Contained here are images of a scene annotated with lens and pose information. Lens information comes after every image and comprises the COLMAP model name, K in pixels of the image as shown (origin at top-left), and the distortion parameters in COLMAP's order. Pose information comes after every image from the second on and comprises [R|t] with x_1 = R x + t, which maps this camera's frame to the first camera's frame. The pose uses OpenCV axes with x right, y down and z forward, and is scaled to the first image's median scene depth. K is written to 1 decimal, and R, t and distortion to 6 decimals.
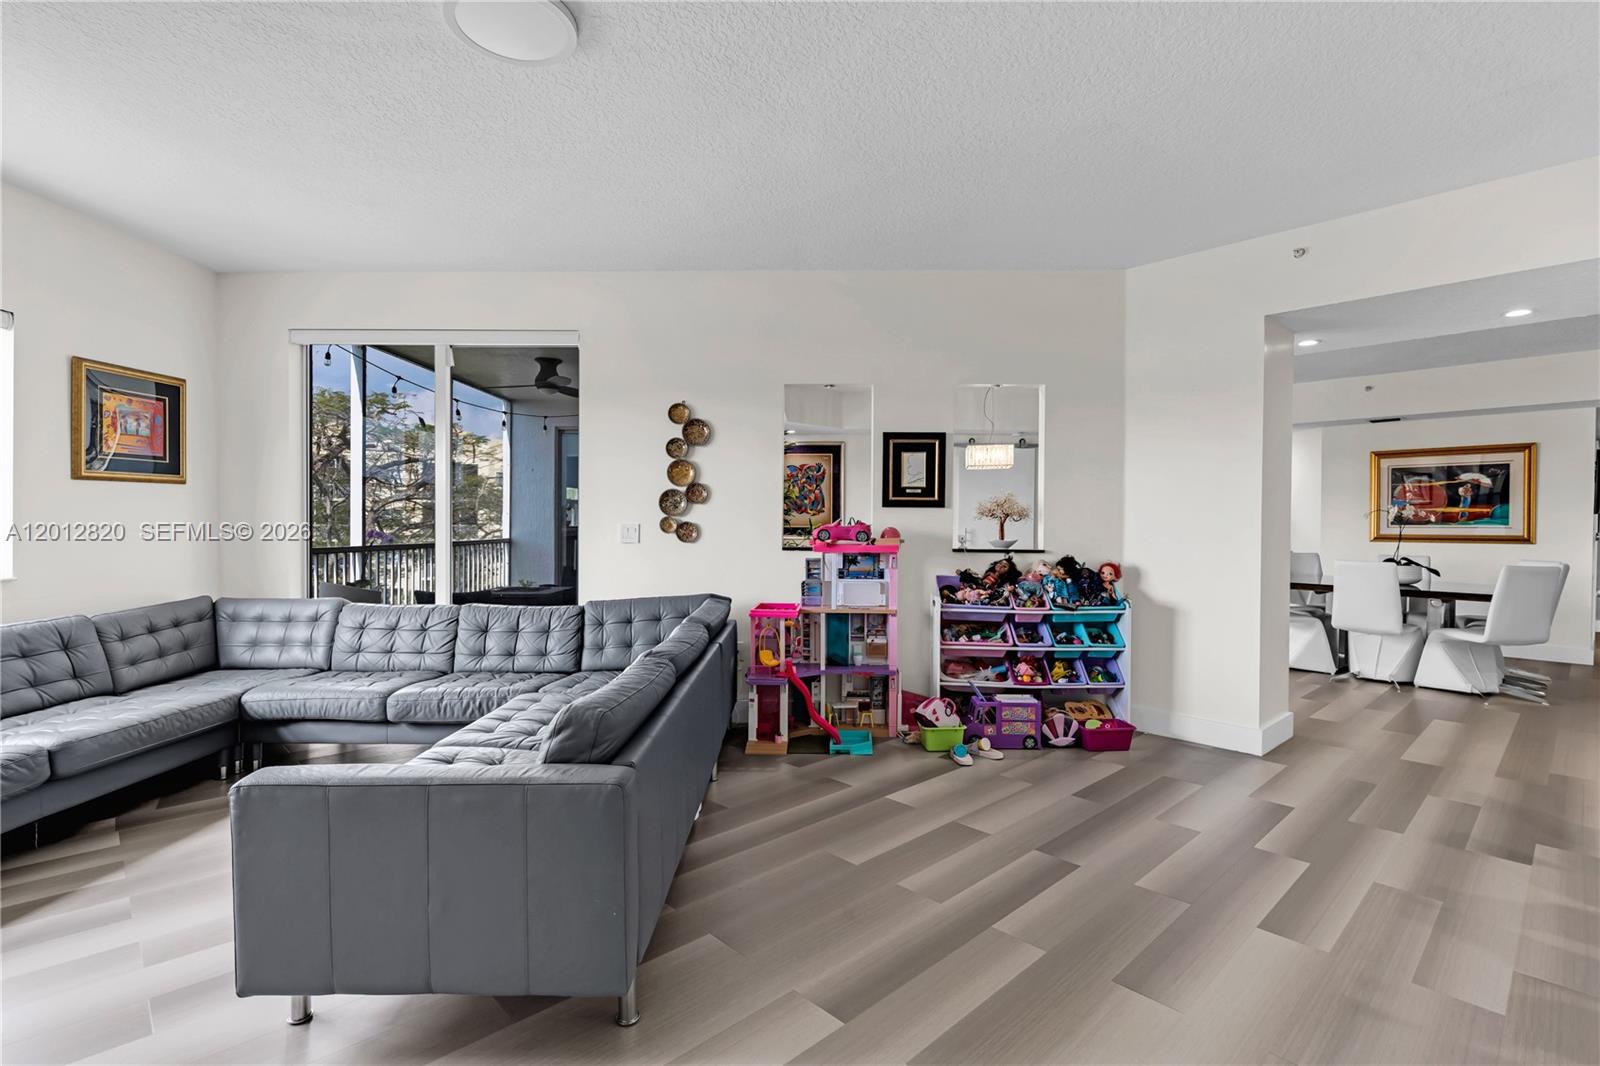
lens RADIAL K [[762.1, 0, 804.6], [0, 762.1, 524.4], [0, 0, 1]] dist [0.003164, 0.000926]
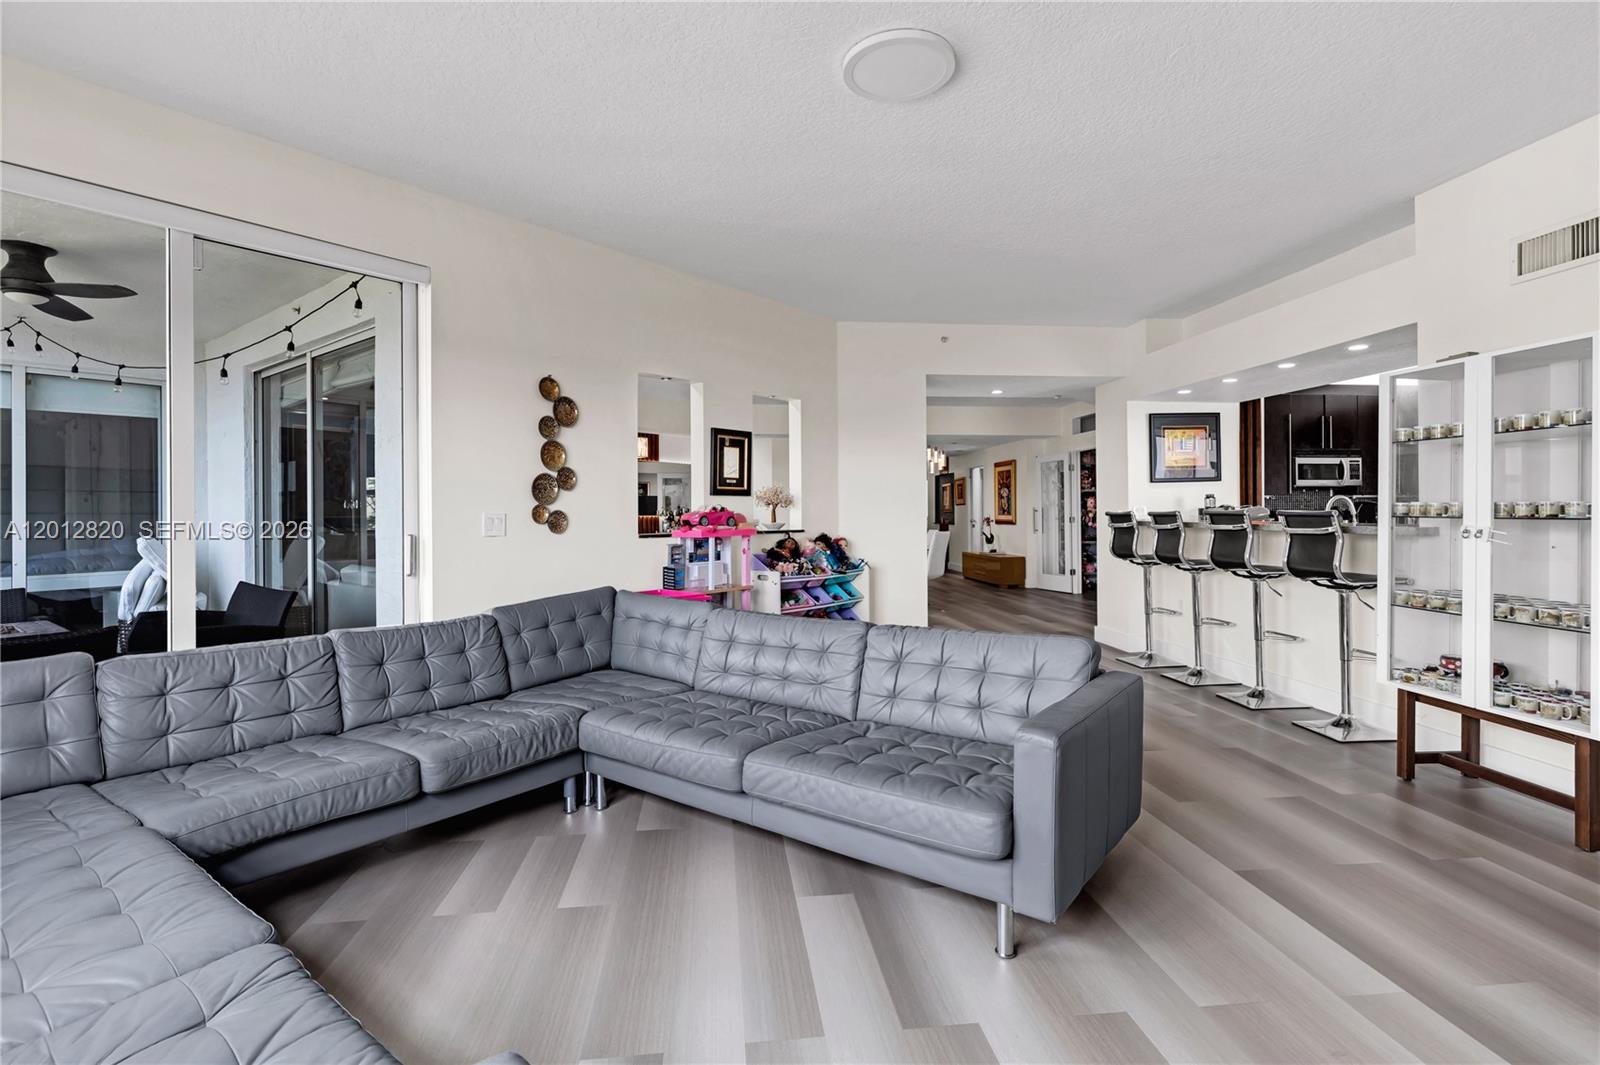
lens RADIAL K [[762.1, 0, 802.8], [0, 762.1, 518.3], [0, 0, 1]] dist [0.003164, 0.000926]
pose [[0.604095, -0.018330, 0.796702, -0.701237], [0.011985, 0.999831, 0.013915, -0.003345], [-0.796822, 0.001143, 0.604213, 0.229442]]
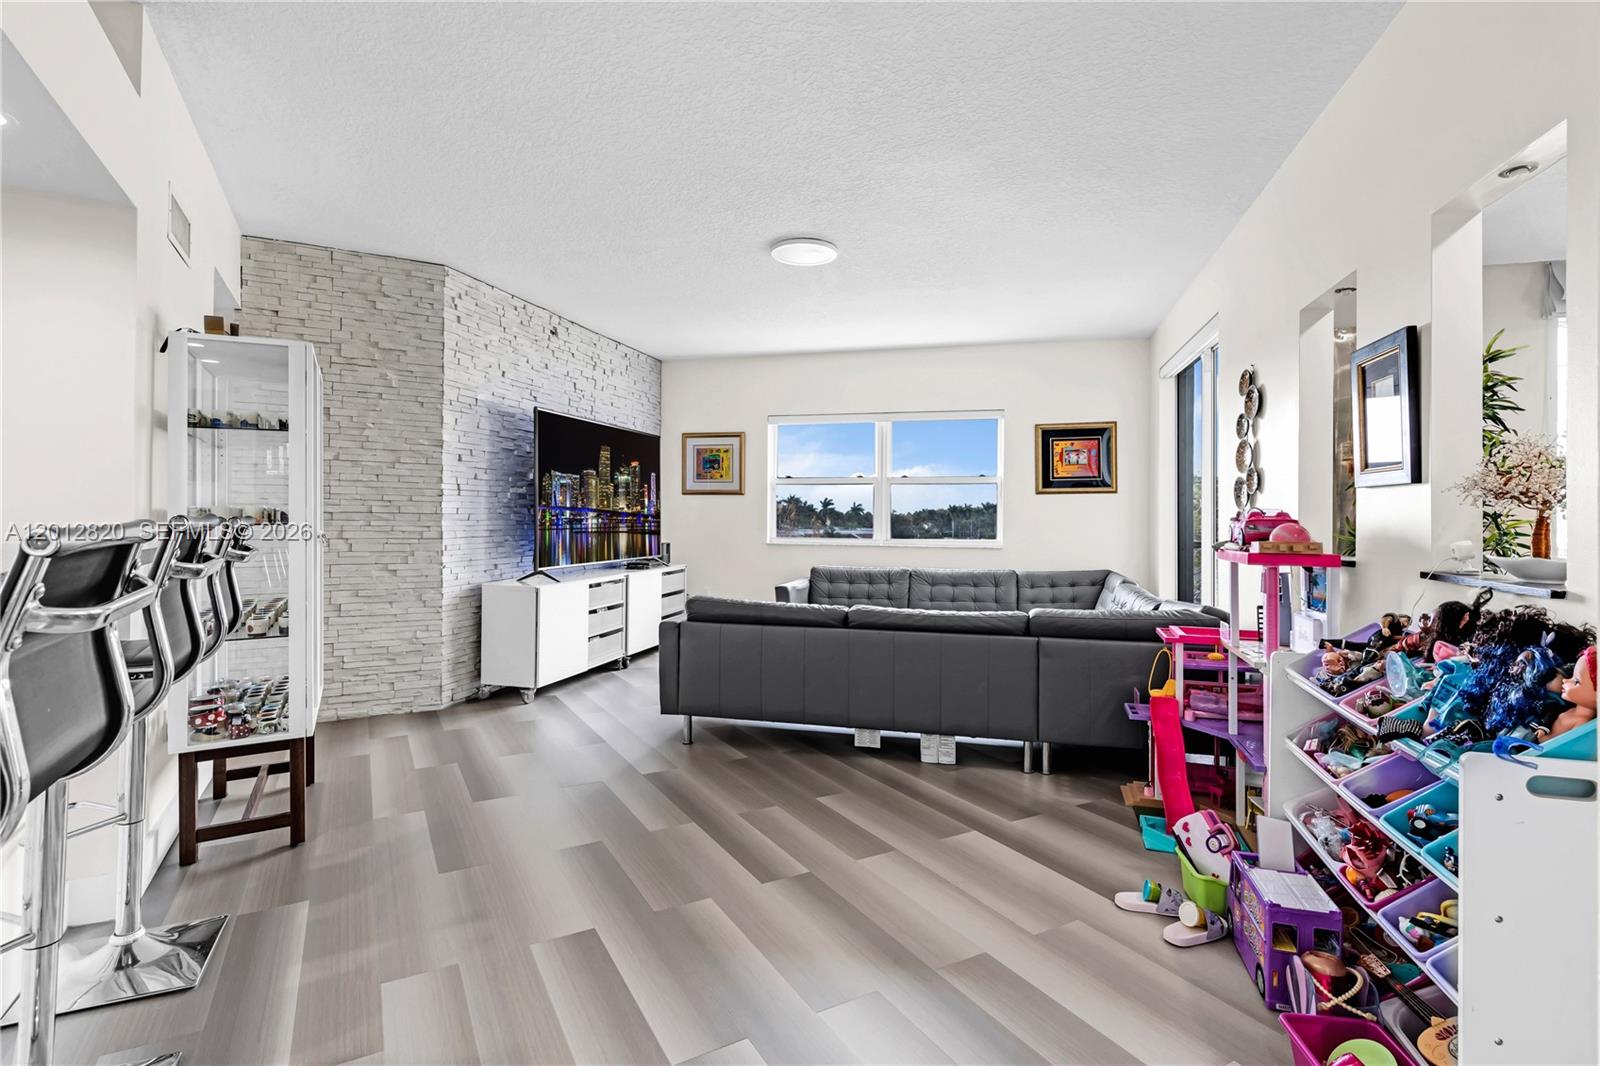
lens RADIAL K [[762.1, 0, 777.3], [0, 762.1, 500.1], [0, 0, 1]] dist [0.003164, 0.000926]
pose [[-0.259768, -0.026662, -0.965303, 0.741971], [-0.010892, 0.999636, -0.024679, 0.003942], [0.965610, 0.004104, -0.259964, 0.738884]]
